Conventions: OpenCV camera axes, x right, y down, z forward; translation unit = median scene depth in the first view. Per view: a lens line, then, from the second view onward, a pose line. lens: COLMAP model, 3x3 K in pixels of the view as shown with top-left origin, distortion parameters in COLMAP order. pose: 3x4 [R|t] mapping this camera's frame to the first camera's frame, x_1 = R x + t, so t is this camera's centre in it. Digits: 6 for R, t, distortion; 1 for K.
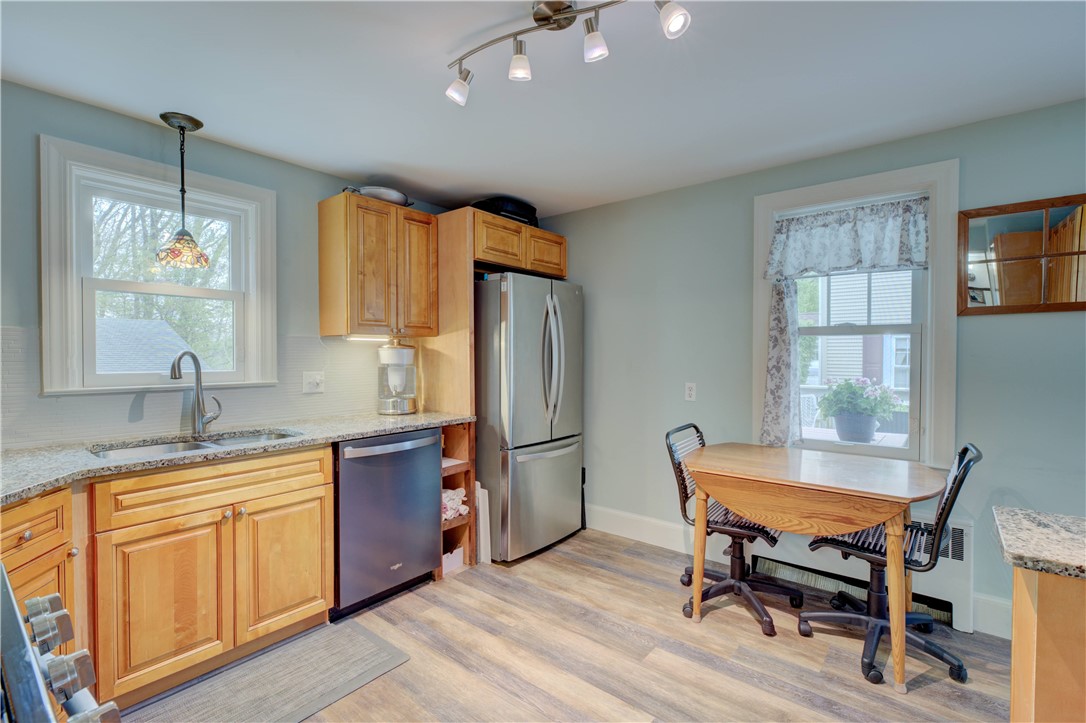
lens RADIAL K [[493.5, 0, 544.8], [0, 493.5, 359.6], [0, 0, 1]] dist [-0.000132, -0.000733]
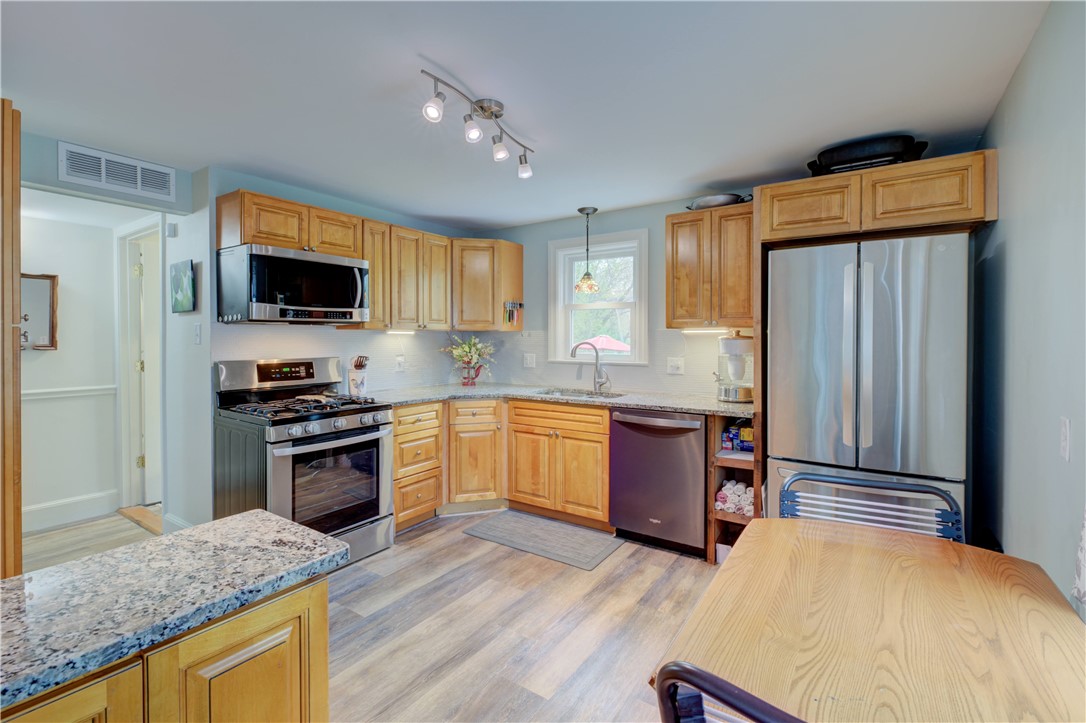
lens RADIAL K [[493.5, 0, 547.5], [0, 493.5, 342.3], [0, 0, 1]] dist [-0.000132, -0.000733]
pose [[0.086019, 0.006729, -0.996271, 0.928092], [-0.014029, 0.999886, 0.005542, -0.020903], [0.996195, 0.013500, 0.086103, 0.668603]]
